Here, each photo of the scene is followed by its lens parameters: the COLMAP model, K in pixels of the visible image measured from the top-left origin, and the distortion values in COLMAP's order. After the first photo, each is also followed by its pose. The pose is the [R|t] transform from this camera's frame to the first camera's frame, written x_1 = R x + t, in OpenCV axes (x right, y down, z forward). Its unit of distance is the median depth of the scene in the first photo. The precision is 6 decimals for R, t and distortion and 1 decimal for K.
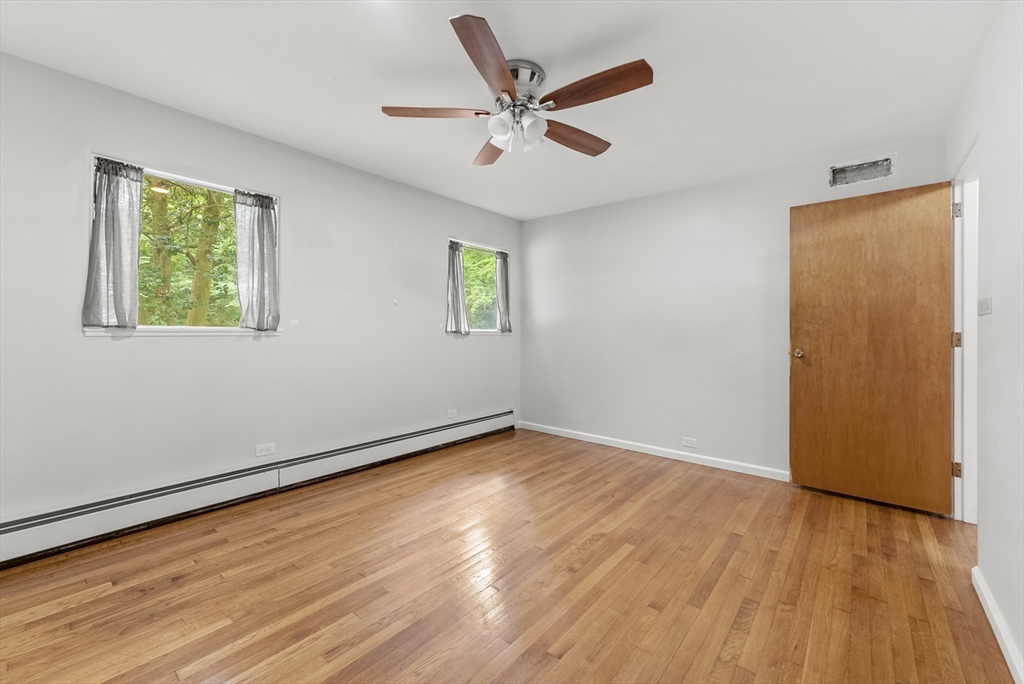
lens RADIAL K [[417.1, 0, 519.2], [0, 417.1, 328.8], [0, 0, 1]] dist [0.001431, -0.000142]
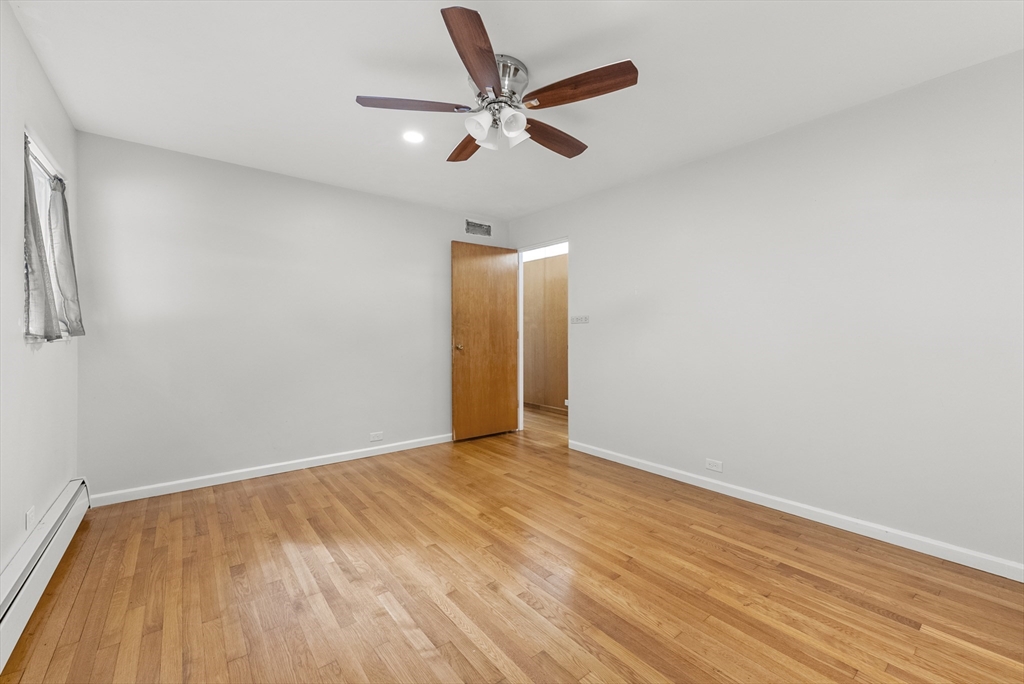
lens RADIAL K [[417.1, 0, 517.6], [0, 417.1, 336.0], [0, 0, 1]] dist [0.001431, -0.000142]
pose [[0.199613, -0.017960, 0.979710, -0.703366], [-0.002281, 0.999821, 0.018793, -0.004564], [-0.979872, -0.005986, 0.199536, 0.558042]]
